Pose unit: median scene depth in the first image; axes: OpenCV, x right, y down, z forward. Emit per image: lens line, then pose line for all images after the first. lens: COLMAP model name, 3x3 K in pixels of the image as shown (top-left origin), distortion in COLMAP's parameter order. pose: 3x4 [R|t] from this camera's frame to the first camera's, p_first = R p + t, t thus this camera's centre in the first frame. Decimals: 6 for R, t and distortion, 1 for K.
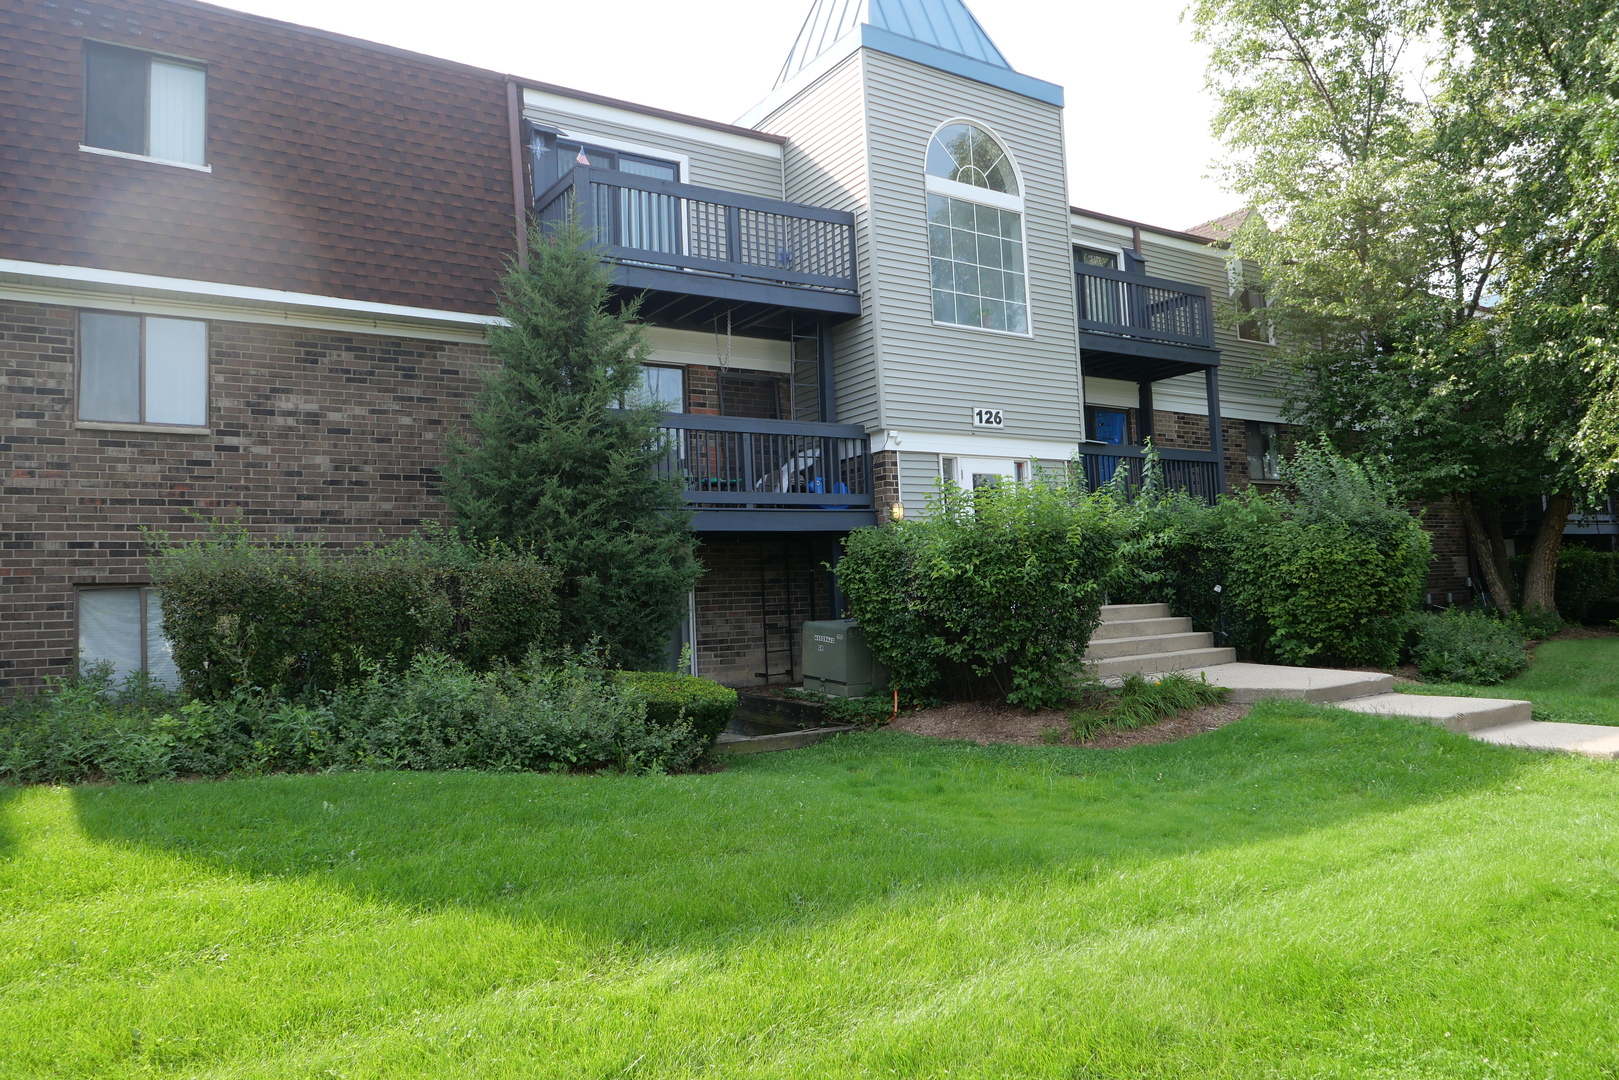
lens RADIAL K [[1121.0, 0, 806.8], [0, 1121.0, 542.0], [0, 0, 1]] dist [-0.035376, 0.020886]
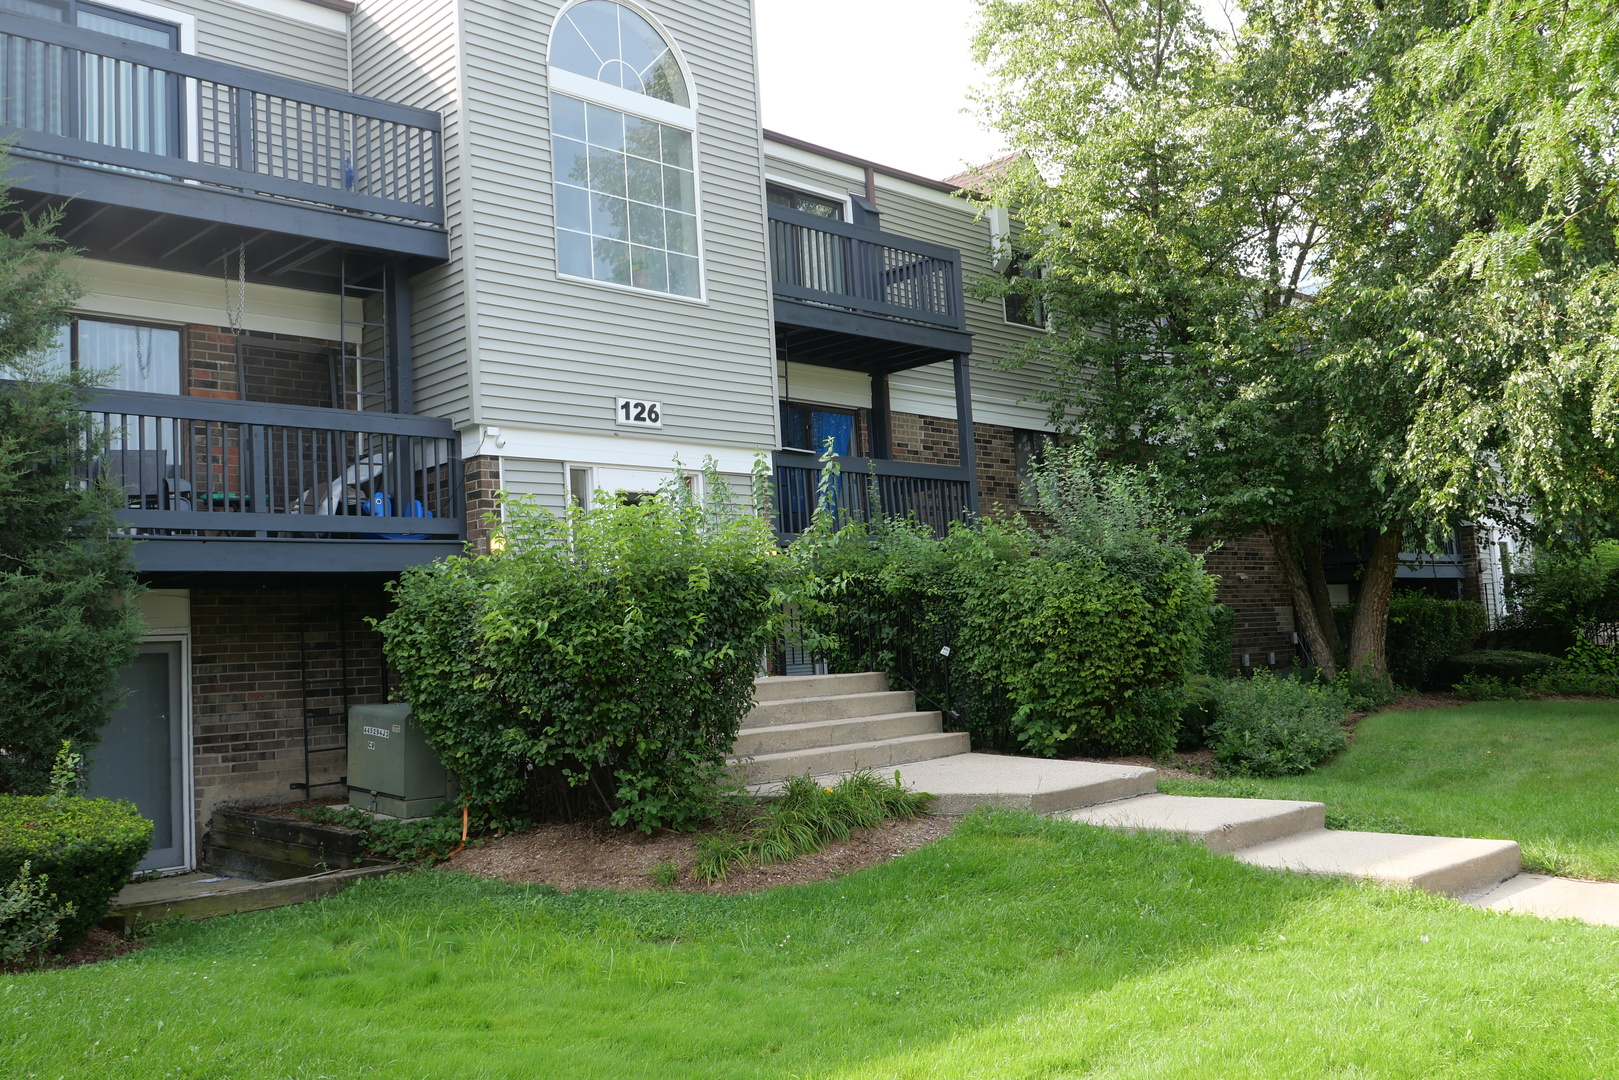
lens RADIAL K [[1444.9, 0, 809.3], [0, 1444.9, 536.3], [0, 0, 1]] dist [-0.008574, 0.011130]
pose [[0.981258, 0.004901, 0.192635, 0.095060], [0.002323, 0.999303, -0.037255, 0.001787], [-0.192684, 0.037004, 0.980563, 0.086937]]
